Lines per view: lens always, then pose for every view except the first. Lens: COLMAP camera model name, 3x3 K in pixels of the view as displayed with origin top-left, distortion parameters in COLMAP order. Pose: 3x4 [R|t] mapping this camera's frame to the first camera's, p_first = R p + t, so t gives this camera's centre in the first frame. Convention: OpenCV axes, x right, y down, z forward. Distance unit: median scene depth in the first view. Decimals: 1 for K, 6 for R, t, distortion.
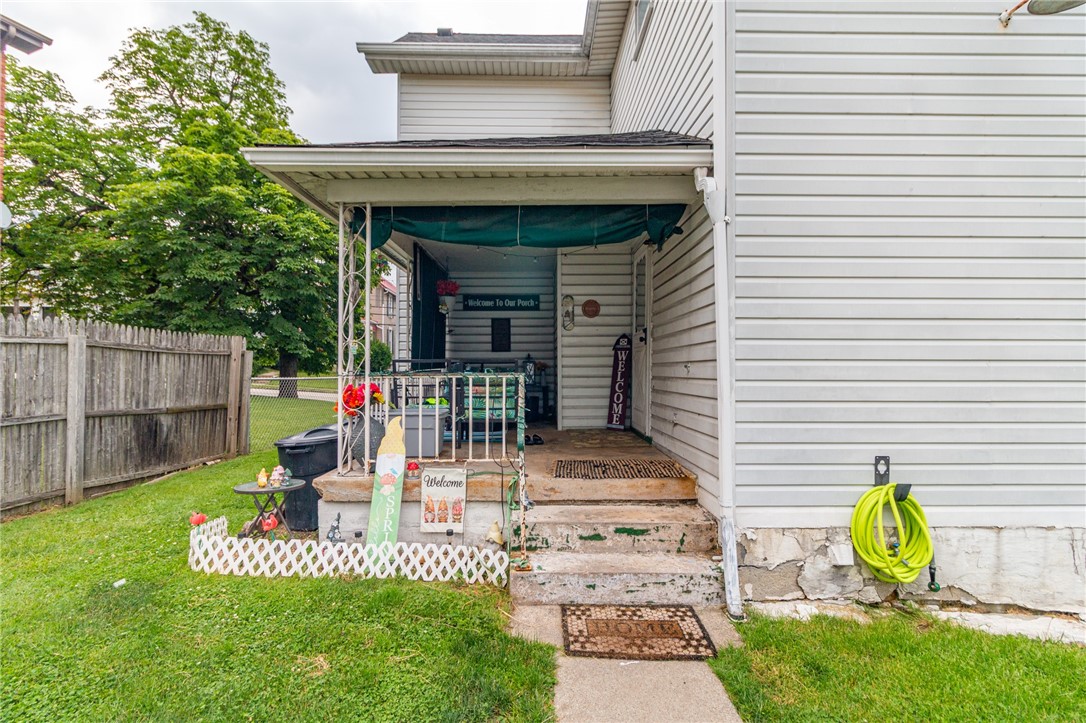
lens RADIAL K [[503.1, 0, 547.8], [0, 503.1, 356.2], [0, 0, 1]] dist [-0.001360, 0.000760]
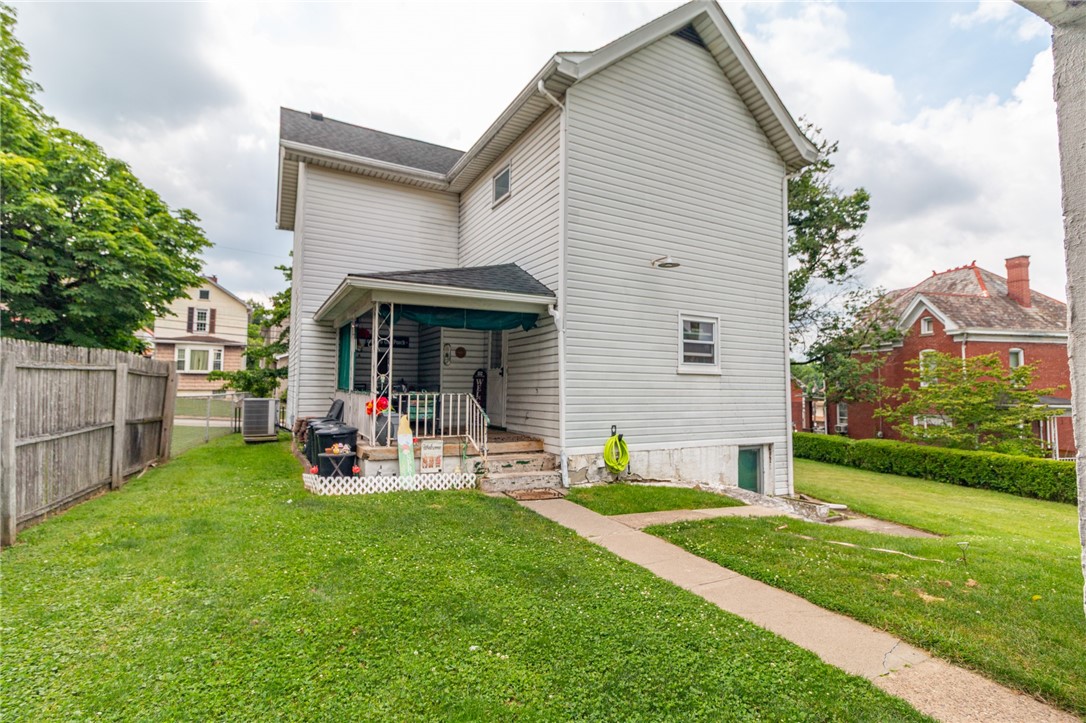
lens RADIAL K [[503.1, 0, 547.8], [0, 503.1, 356.2], [0, 0, 1]] dist [-0.001360, 0.000760]
pose [[0.880327, 0.036255, 0.472979, -0.773800], [-0.019275, 0.998986, -0.040699, -0.038772], [-0.473975, 0.026712, 0.880133, -0.999862]]
